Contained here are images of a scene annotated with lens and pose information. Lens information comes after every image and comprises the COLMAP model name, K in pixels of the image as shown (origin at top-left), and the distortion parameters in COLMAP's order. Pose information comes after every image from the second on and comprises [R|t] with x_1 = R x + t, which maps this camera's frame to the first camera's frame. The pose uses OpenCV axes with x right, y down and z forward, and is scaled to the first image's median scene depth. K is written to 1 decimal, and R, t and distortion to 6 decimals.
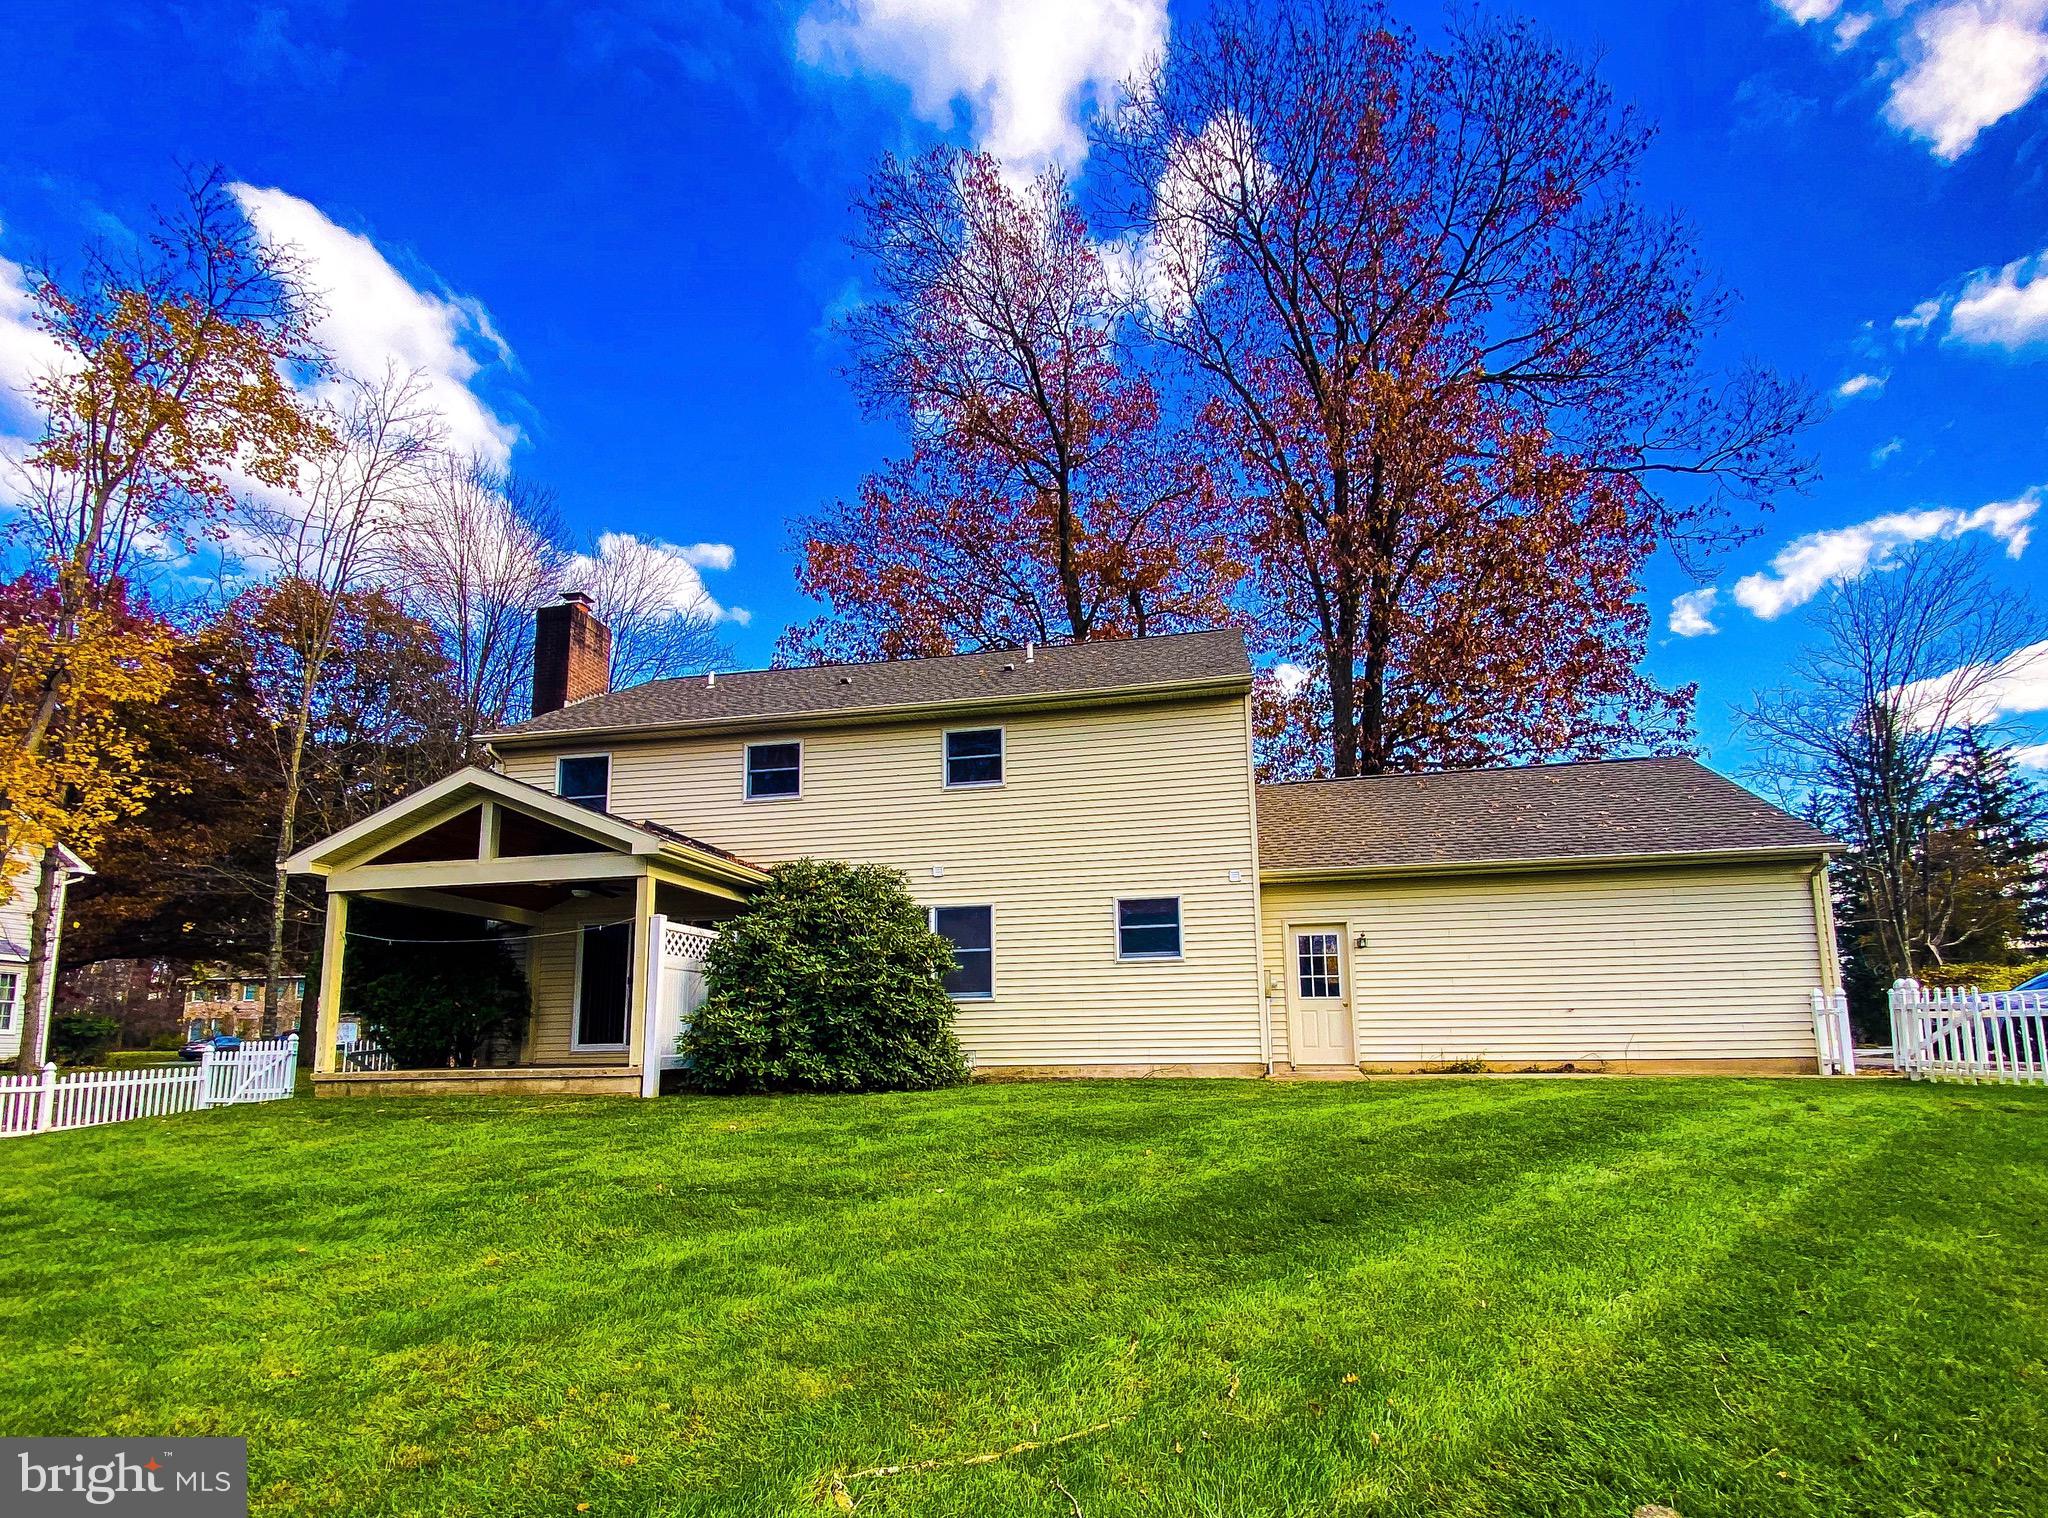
lens RADIAL K [[976.6, 0, 1063.3], [0, 976.6, 905.1], [0, 0, 1]] dist [0.028234, -0.021266]
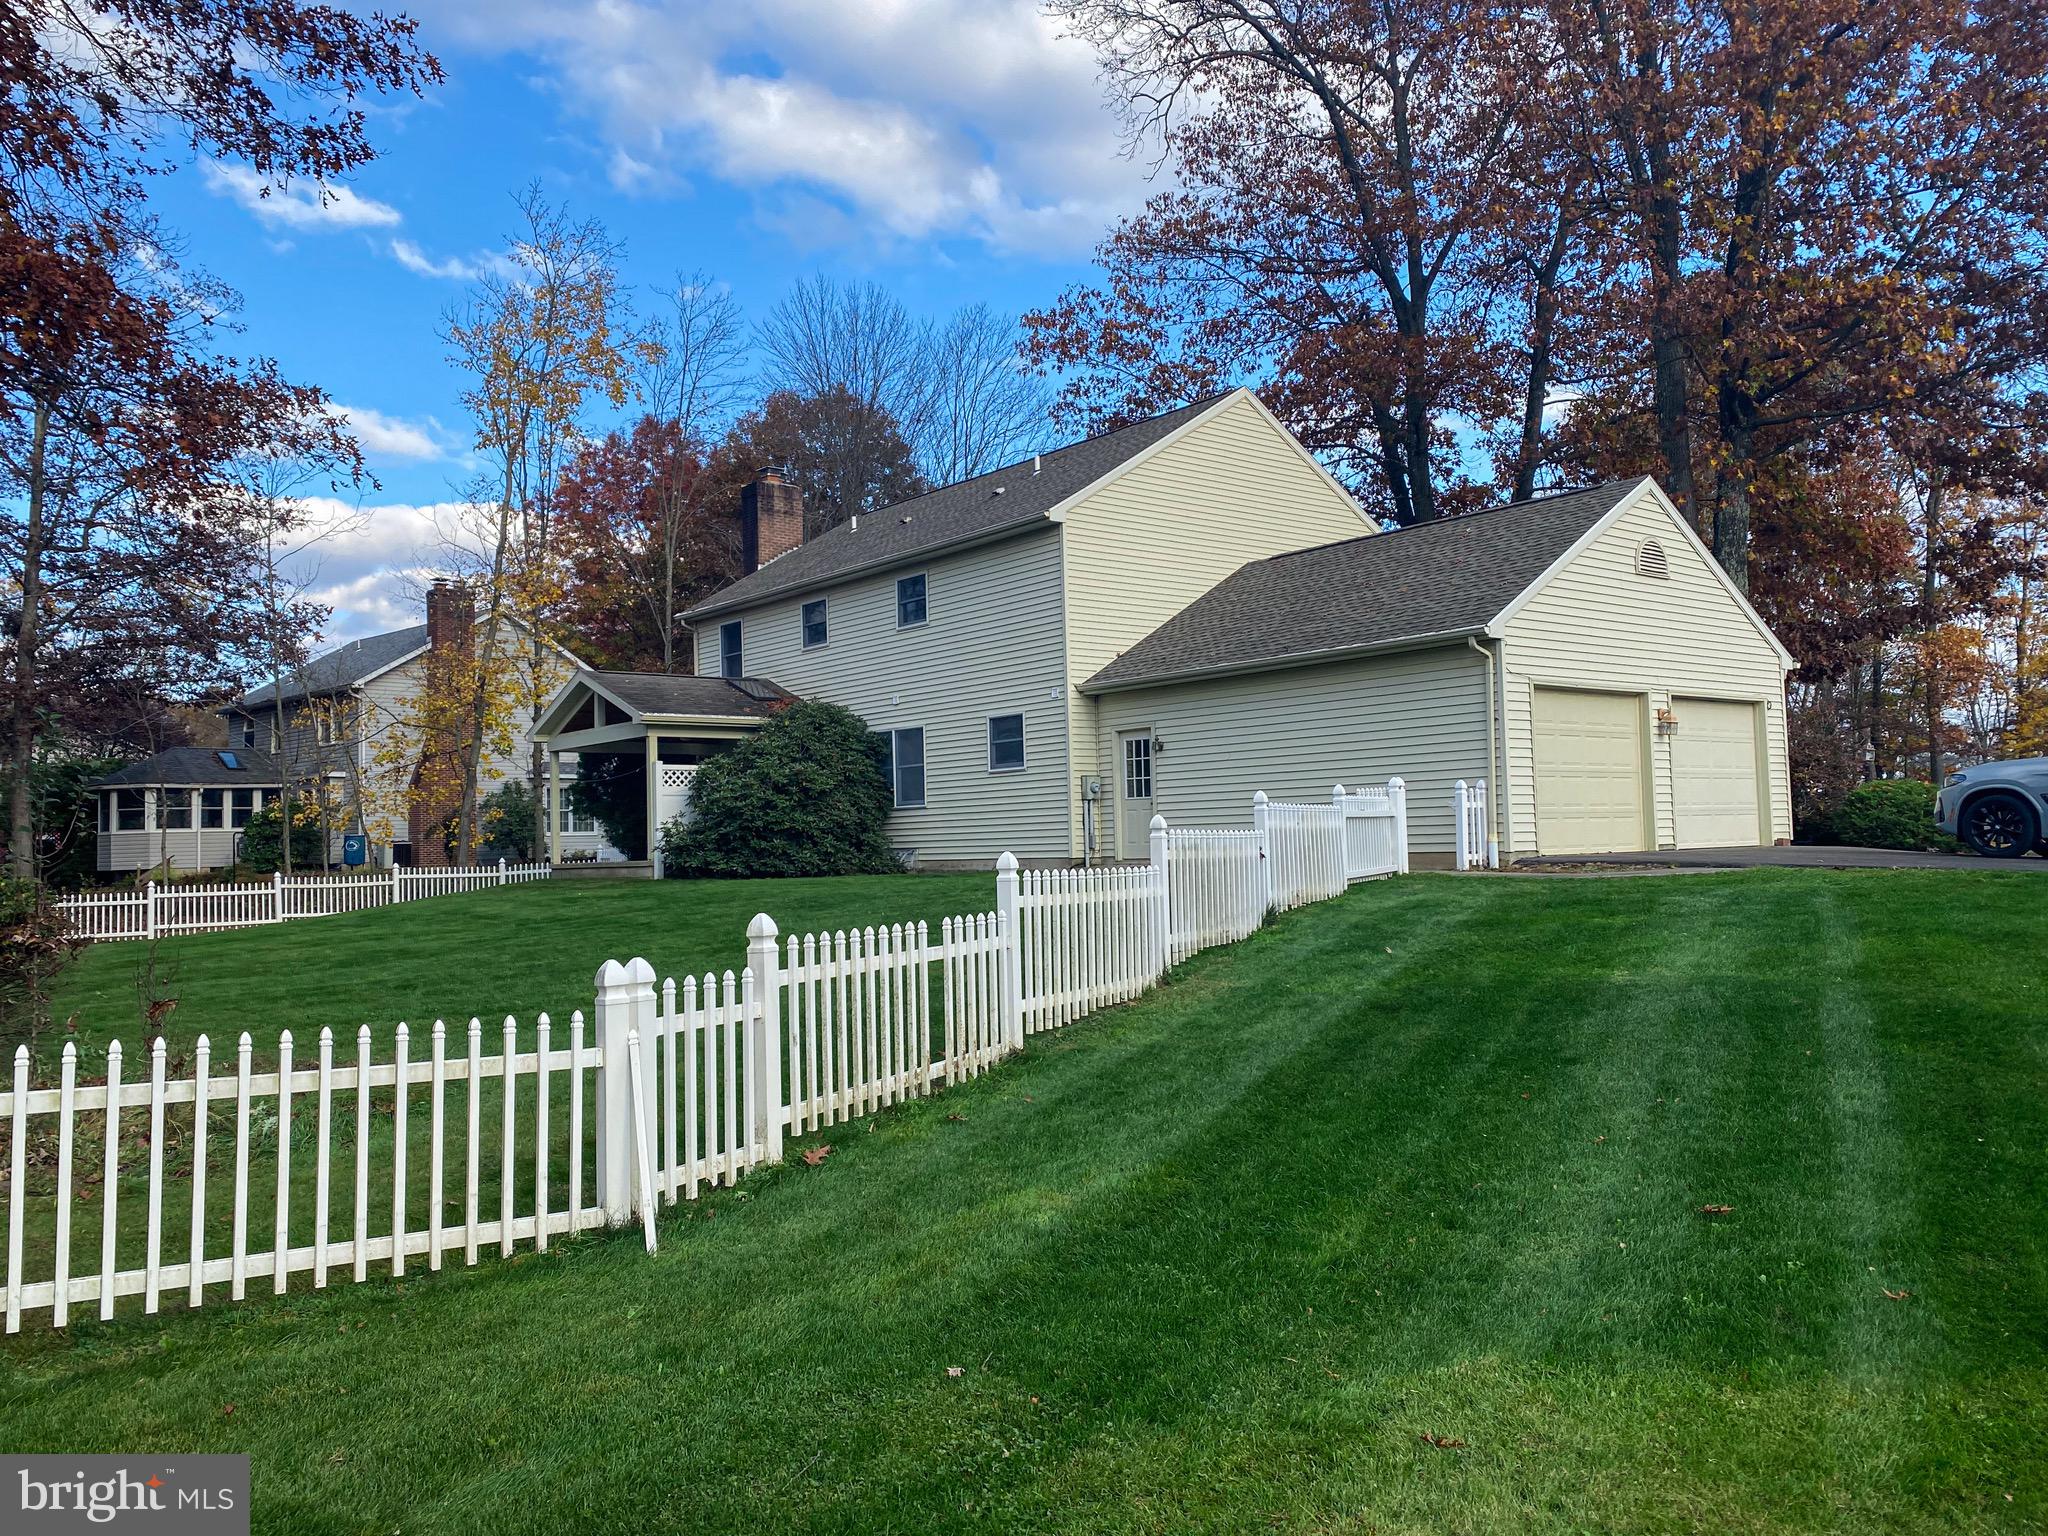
lens RADIAL K [[1559.0, 0, 1012.2], [0, 1559.0, 756.5], [0, 0, 1]] dist [0.039330, -0.036509]
pose [[0.758325, -0.041215, -0.650572, 1.291910], [0.105553, 0.992593, 0.060153, -0.069337], [0.643274, -0.114286, 0.757058, -0.389434]]
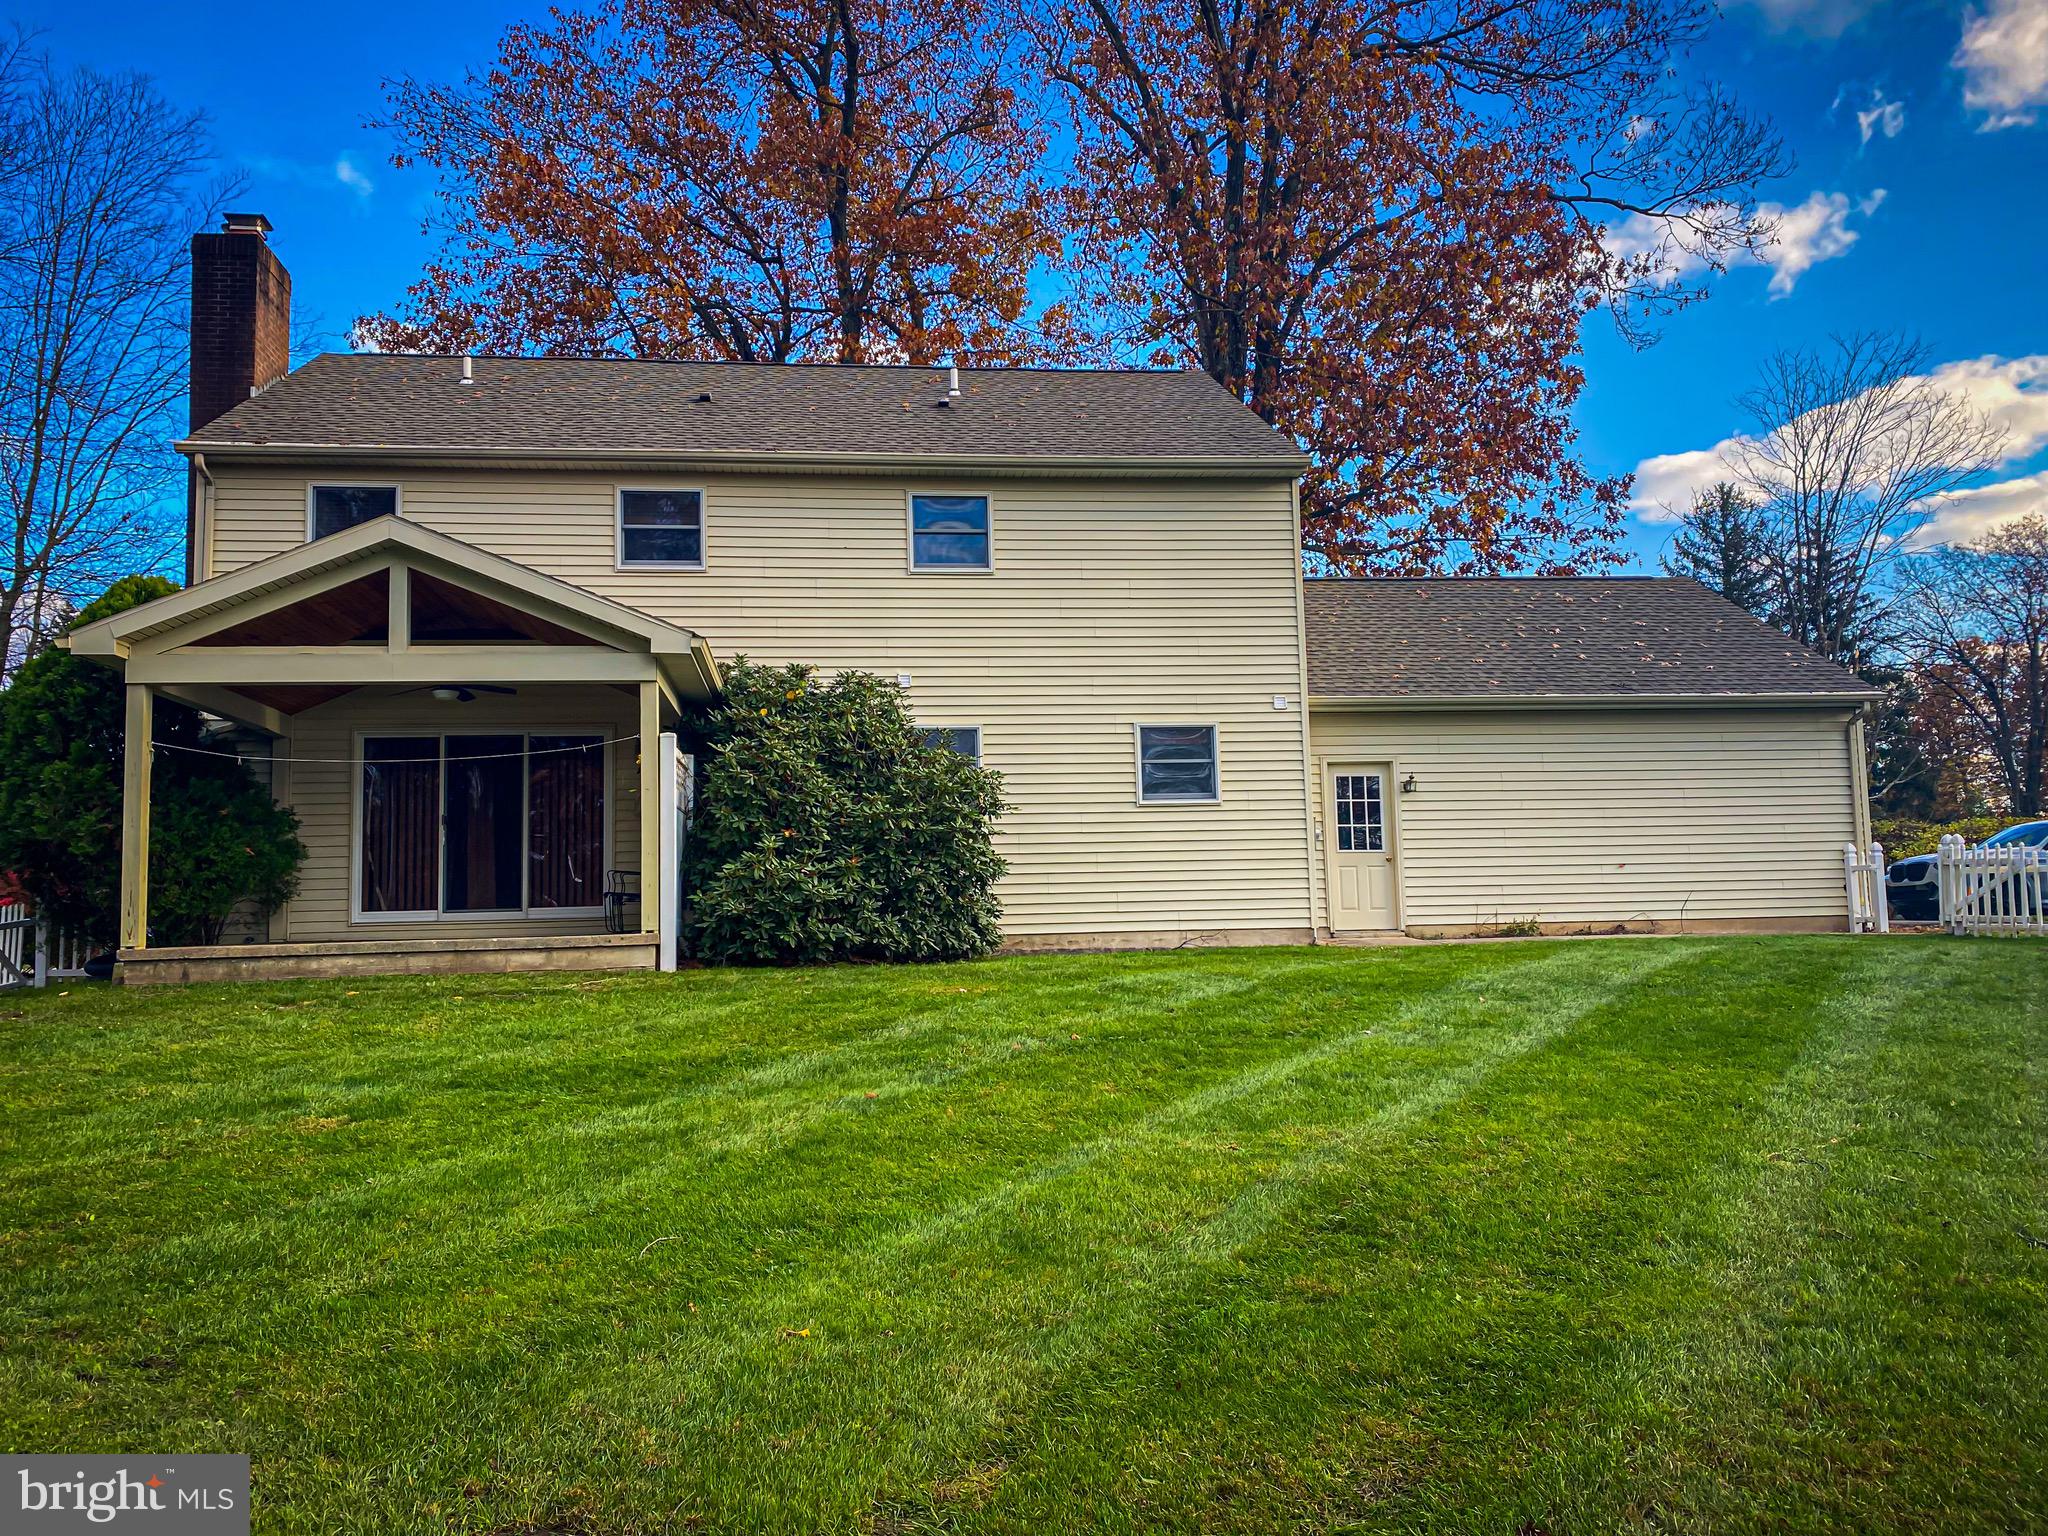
lens RADIAL K [[1560.6, 0, 1024.0], [0, 1560.6, 768.0], [0, 0, 1]] dist [0.024414, -0.007657]
pose [[0.953122, 0.022579, 0.301742, -0.422914], [-0.033816, 0.998913, 0.032071, -0.009414], [-0.300690, -0.040771, 0.952850, -0.188521]]
